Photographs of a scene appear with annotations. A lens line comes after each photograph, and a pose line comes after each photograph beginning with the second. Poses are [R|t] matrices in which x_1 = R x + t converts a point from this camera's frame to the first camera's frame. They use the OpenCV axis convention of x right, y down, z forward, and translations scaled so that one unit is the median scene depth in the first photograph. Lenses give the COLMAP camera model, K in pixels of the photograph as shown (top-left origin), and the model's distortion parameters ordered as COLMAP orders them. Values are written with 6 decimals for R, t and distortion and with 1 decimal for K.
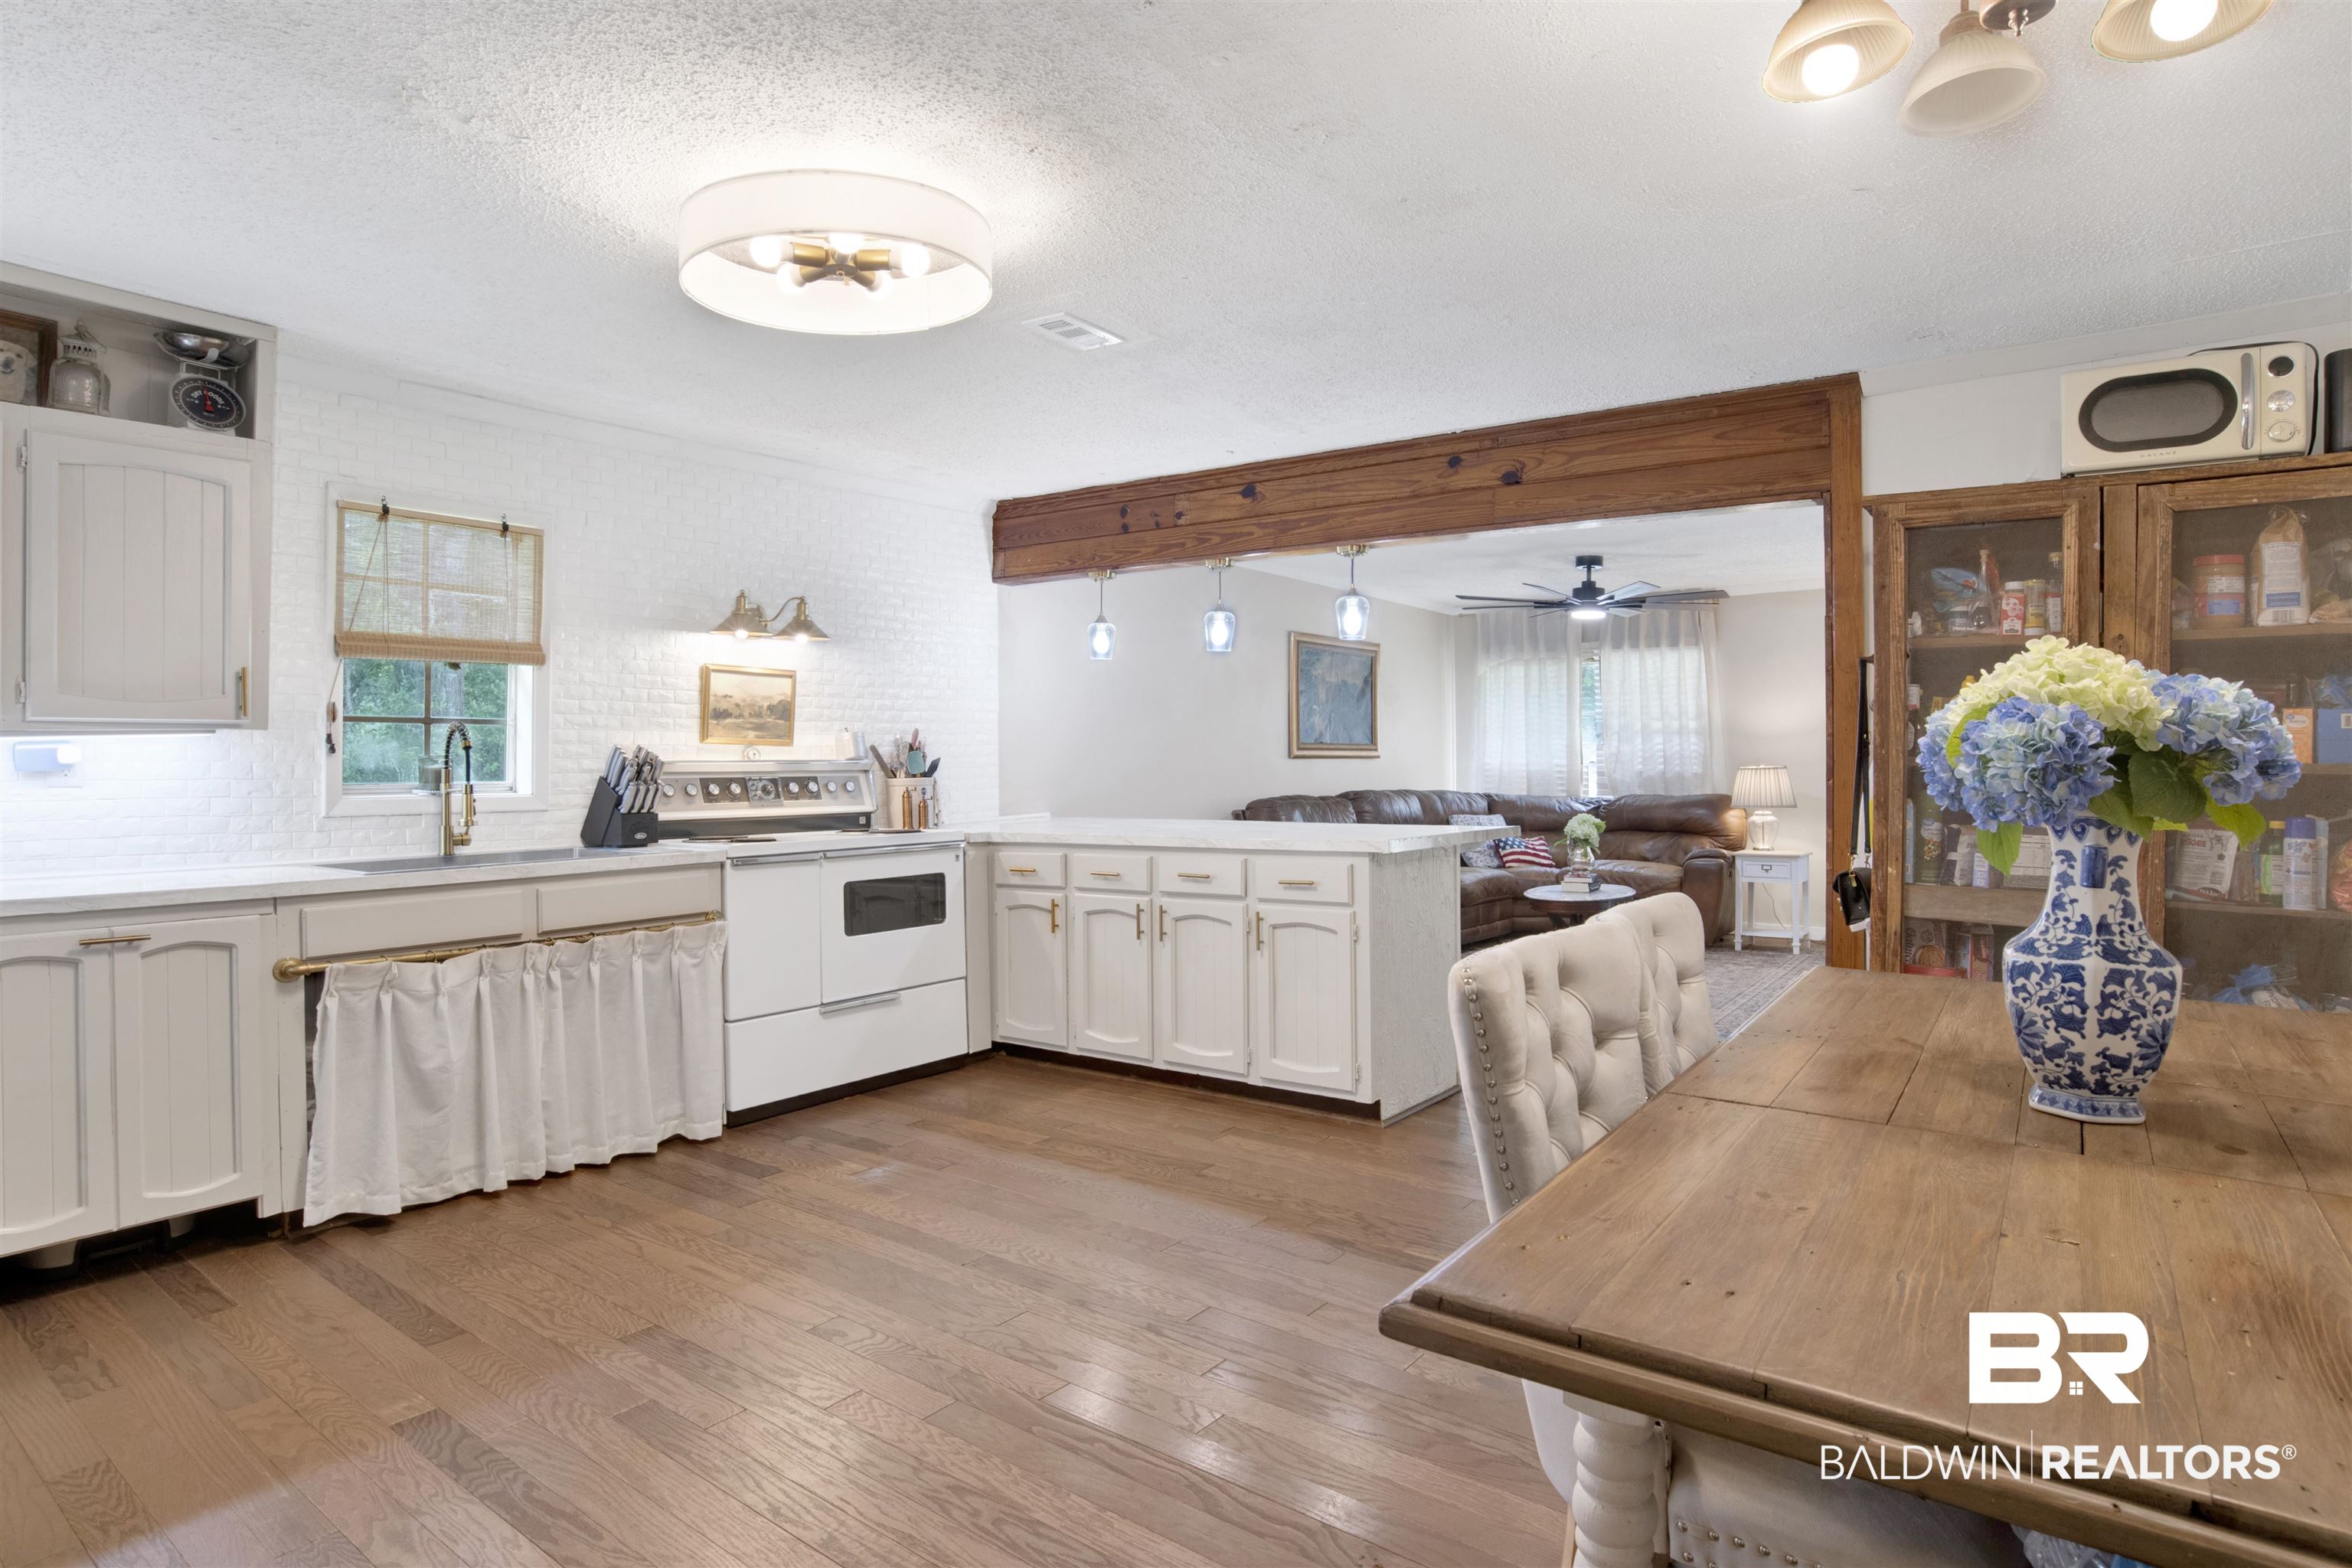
lens RADIAL K [[1277.4, 0, 1191.4], [0, 1277.4, 761.8], [0, 0, 1]] dist [-0.055460, 0.023478]
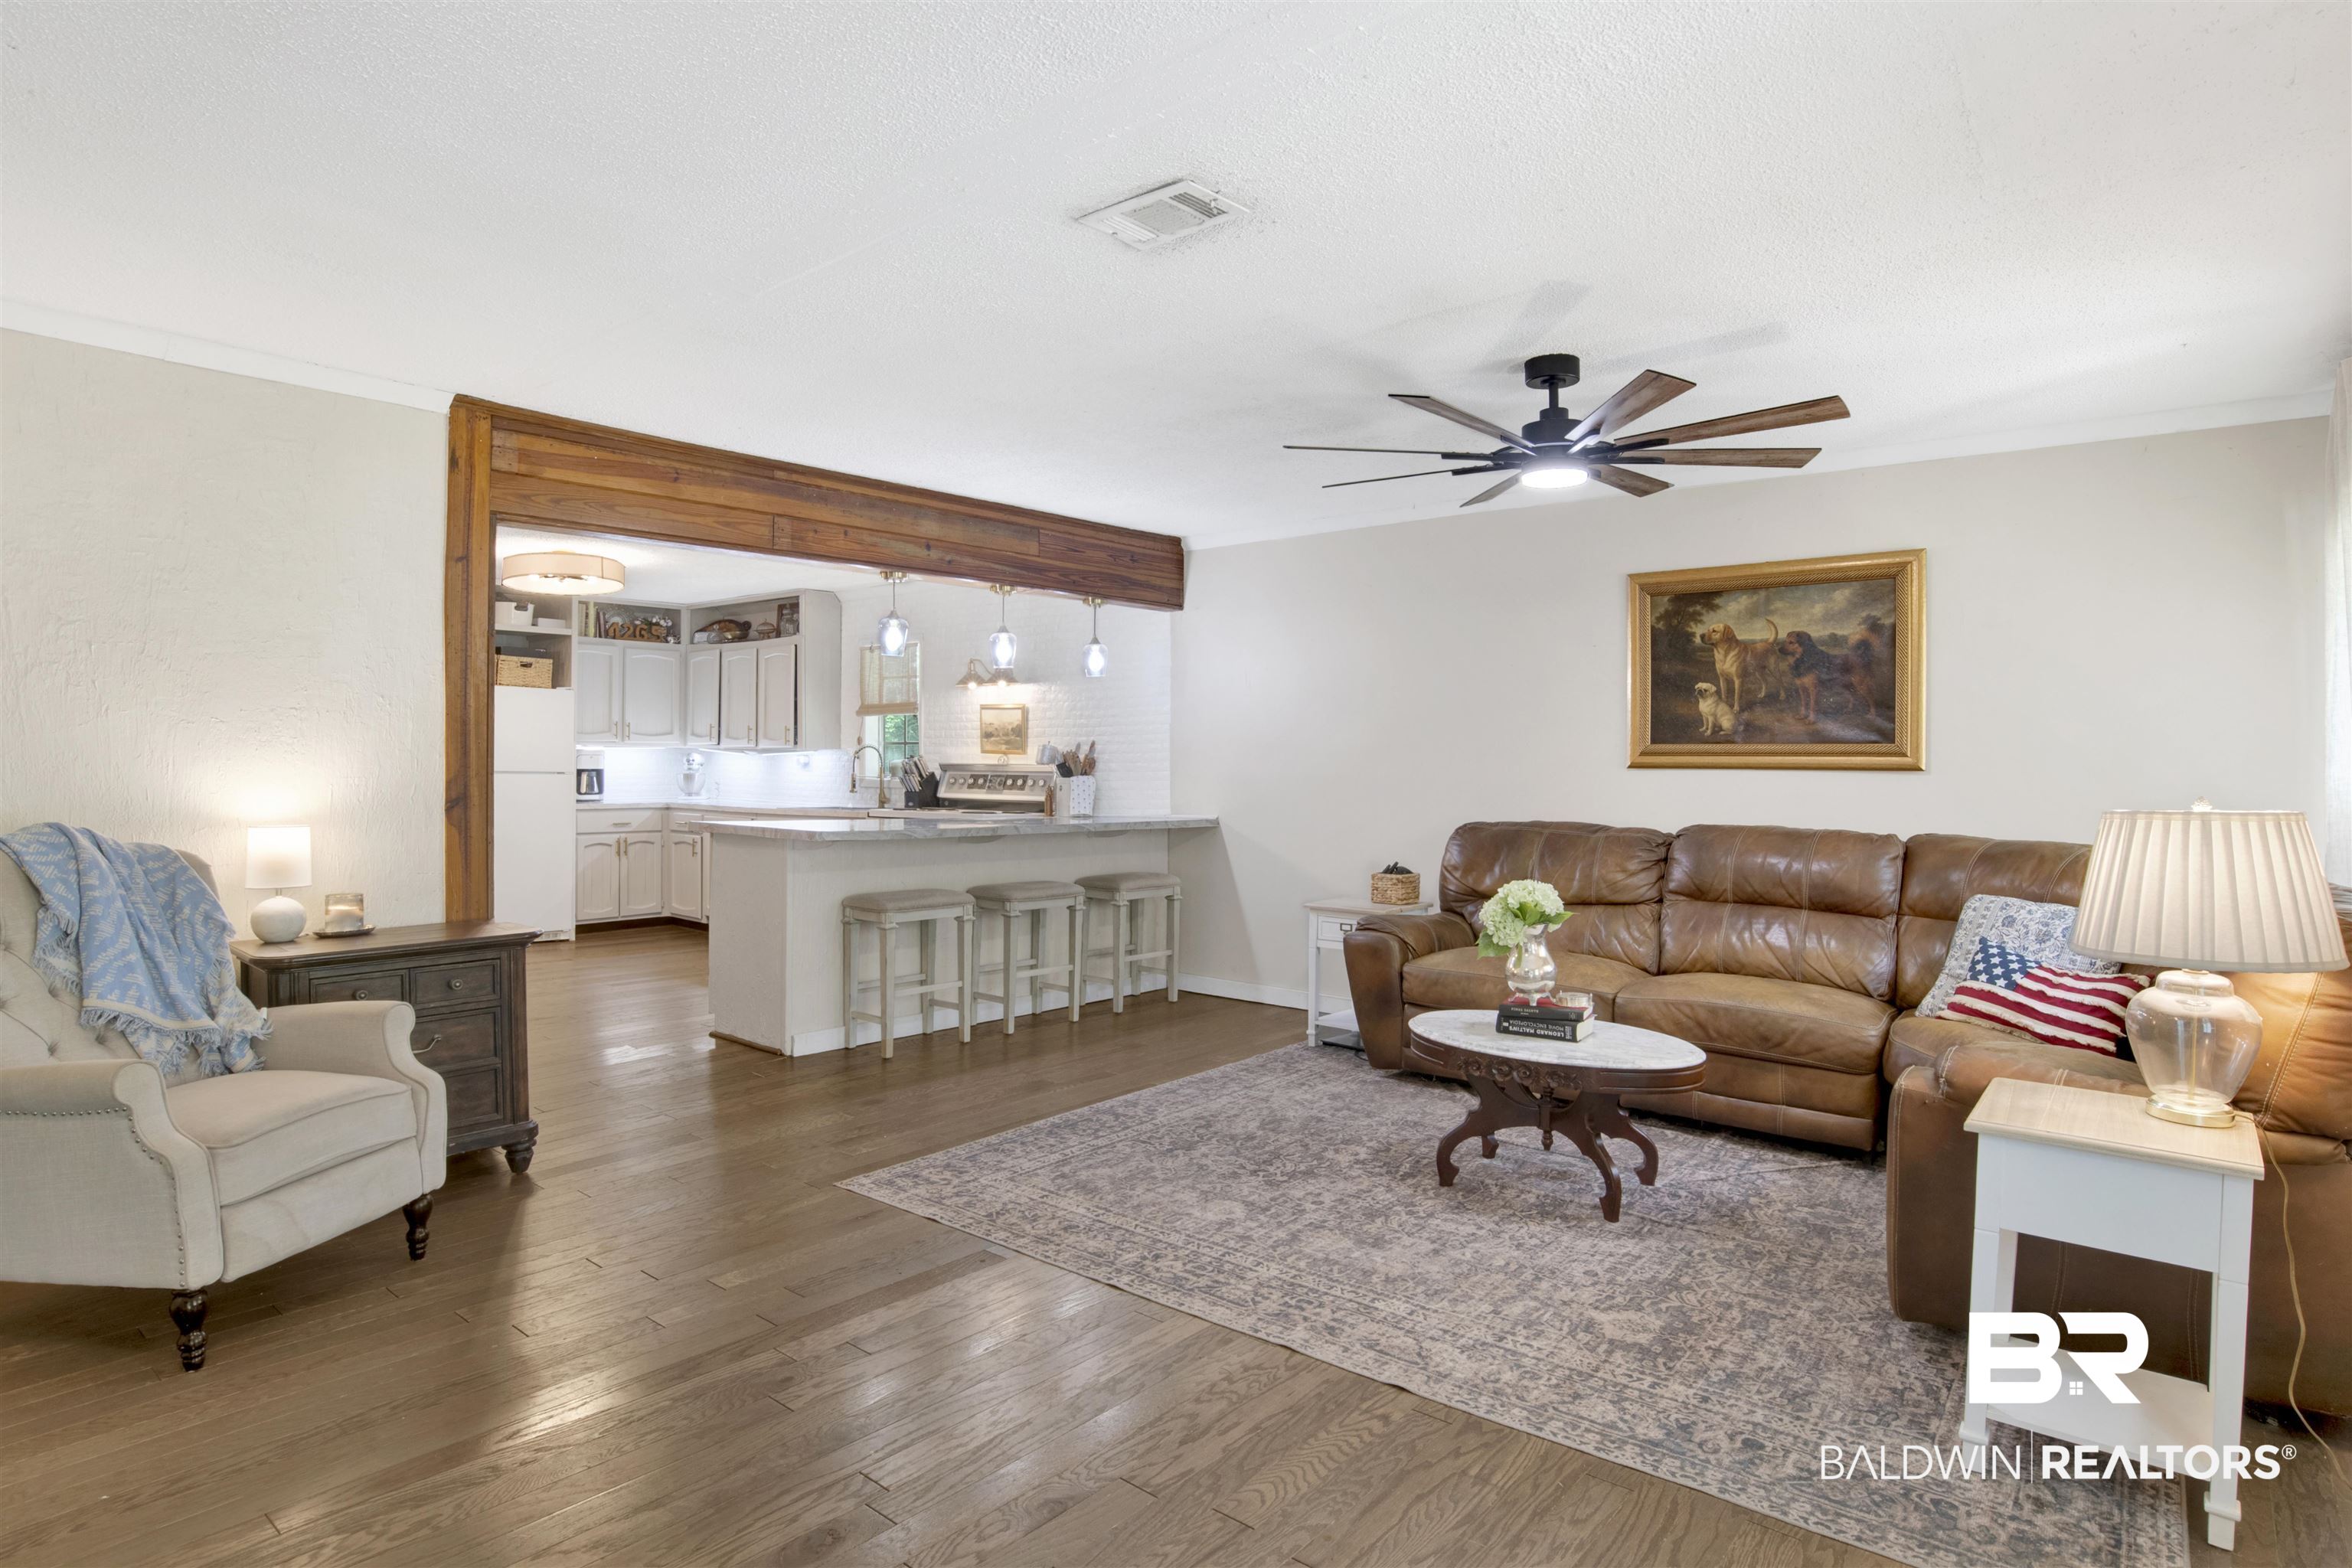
lens RADIAL K [[1277.4, 0, 1175.9], [0, 1277.4, 765.6], [0, 0, 1]] dist [-0.055460, 0.023478]
pose [[-0.068734, 0.006091, -0.997616, 1.362301], [-0.008016, 0.999946, 0.006657, -0.012434], [0.997603, 0.008455, -0.068682, 1.490371]]
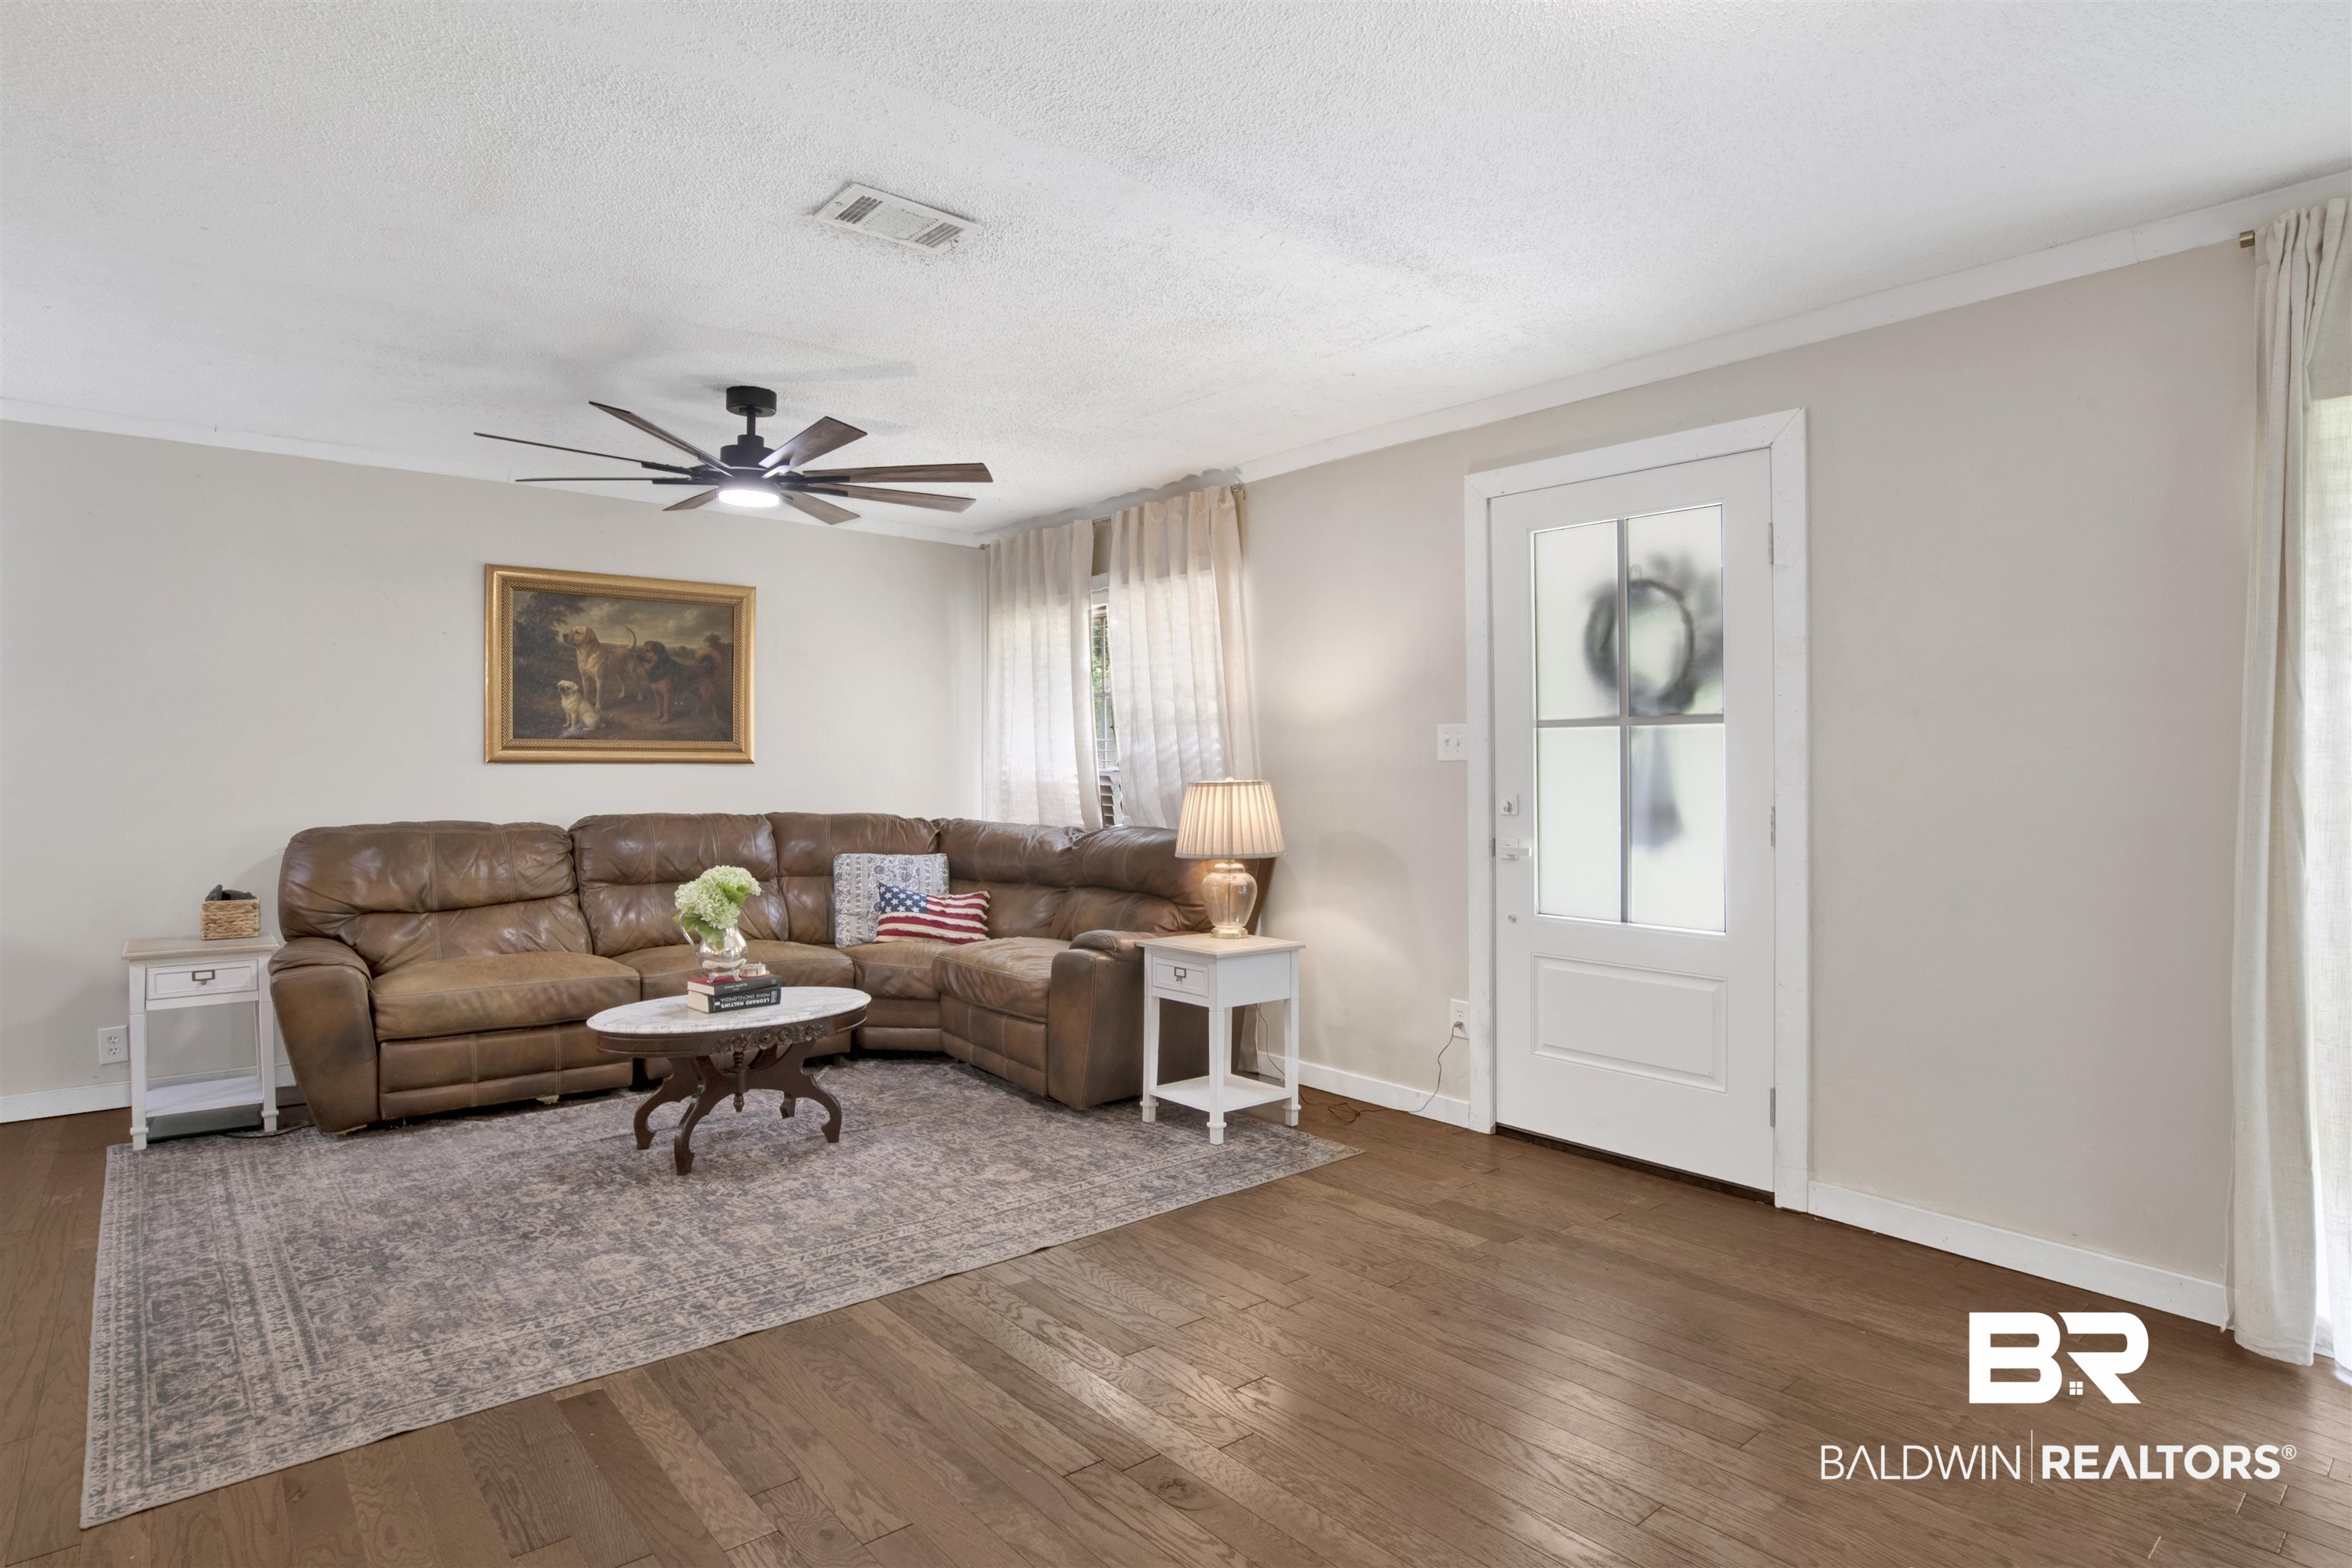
lens RADIAL K [[1277.4, 0, 1179.5], [0, 1277.4, 781.9], [0, 0, 1]] dist [-0.055460, 0.023478]
pose [[0.973048, 0.006680, -0.230507, 1.024053], [-0.004575, 0.999943, 0.009662, -0.002121], [0.230558, -0.008347, 0.973023, 0.859200]]
